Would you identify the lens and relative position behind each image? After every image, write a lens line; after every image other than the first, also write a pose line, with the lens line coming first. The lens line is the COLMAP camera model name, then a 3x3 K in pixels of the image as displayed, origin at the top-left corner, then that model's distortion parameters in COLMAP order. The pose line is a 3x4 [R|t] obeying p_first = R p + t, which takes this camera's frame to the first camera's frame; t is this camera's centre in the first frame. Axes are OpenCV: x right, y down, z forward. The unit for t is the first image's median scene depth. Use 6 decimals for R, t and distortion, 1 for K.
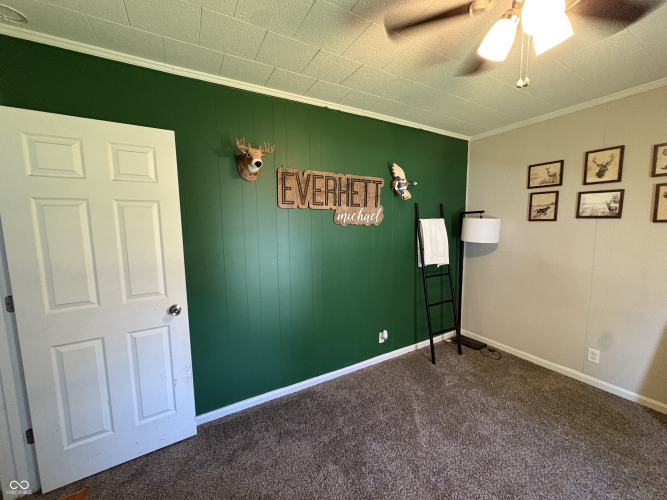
lens RADIAL K [[265.2, 0, 334.8], [0, 265.2, 251.1], [0, 0, 1]] dist [-0.000678, 0.000302]
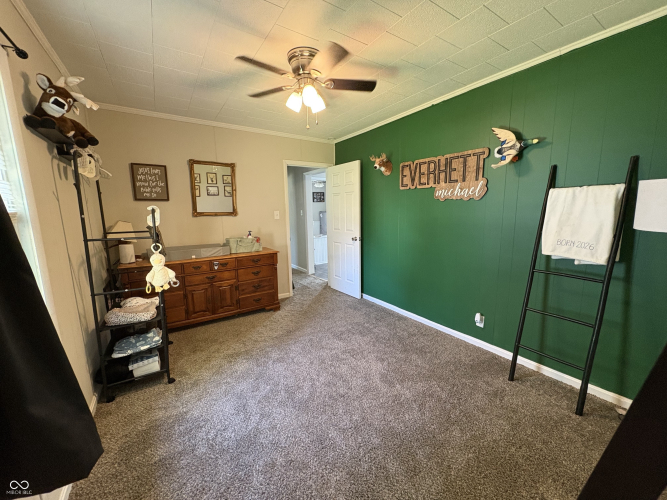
lens RADIAL K [[265.2, 0, 335.2], [0, 265.2, 254.5], [0, 0, 1]] dist [-0.000678, 0.000302]
pose [[0.054657, 0.181714, -0.981831, 1.201206], [-0.093997, 0.979871, 0.176118, -0.024786], [0.994071, 0.082663, 0.070637, 0.473803]]
